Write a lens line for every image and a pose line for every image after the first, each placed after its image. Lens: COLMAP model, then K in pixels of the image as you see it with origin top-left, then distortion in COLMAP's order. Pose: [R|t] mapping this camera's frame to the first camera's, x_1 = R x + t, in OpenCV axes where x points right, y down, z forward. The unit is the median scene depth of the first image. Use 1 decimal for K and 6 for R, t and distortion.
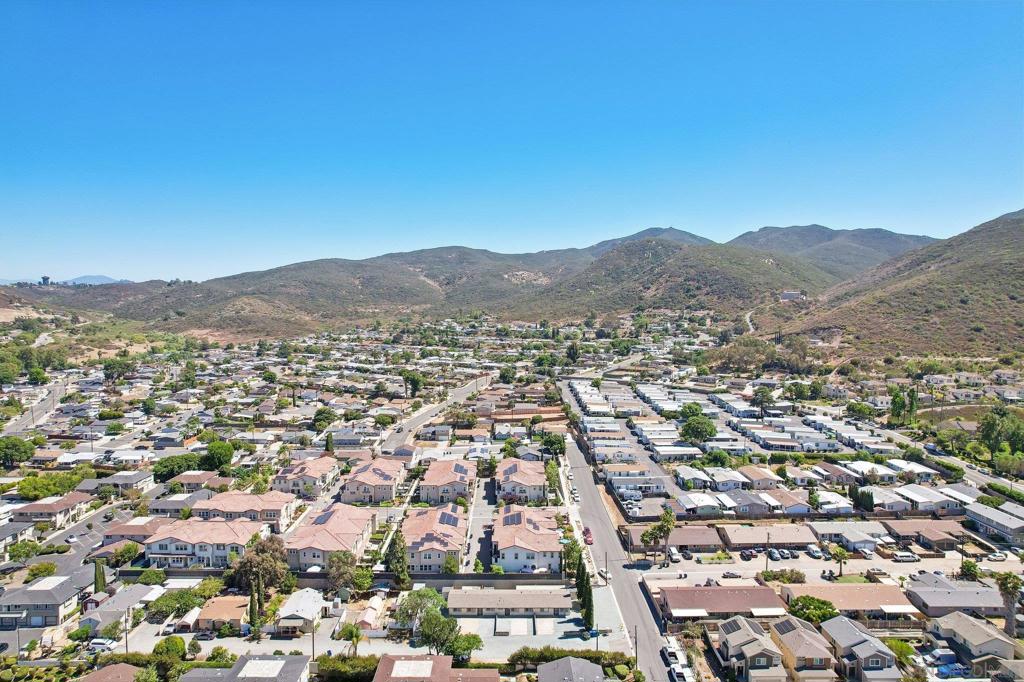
lens RADIAL K [[658.5, 0, 512.0], [0, 658.5, 341.0], [0, 0, 1]] dist [-0.067122, 0.058605]
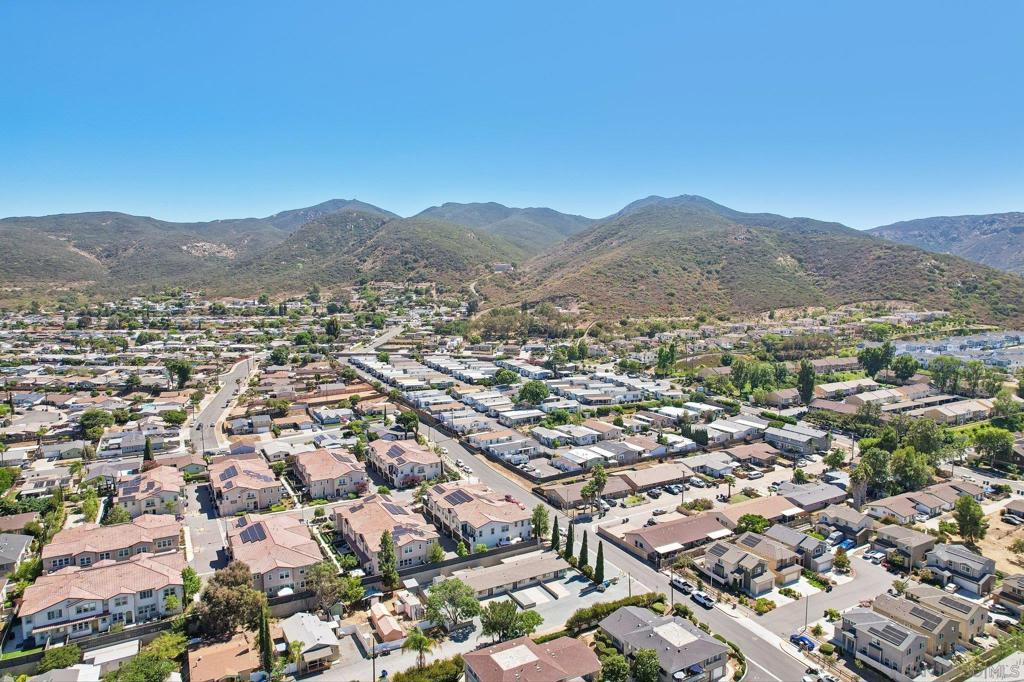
lens RADIAL K [[658.5, 0, 512.0], [0, 658.5, 341.0], [0, 0, 1]] dist [-0.067122, 0.058605]
pose [[0.877442, -0.055133, 0.476504, -0.309009], [0.035463, 0.998110, 0.050181, -0.006375], [-0.478371, -0.027133, 0.877739, 0.087026]]
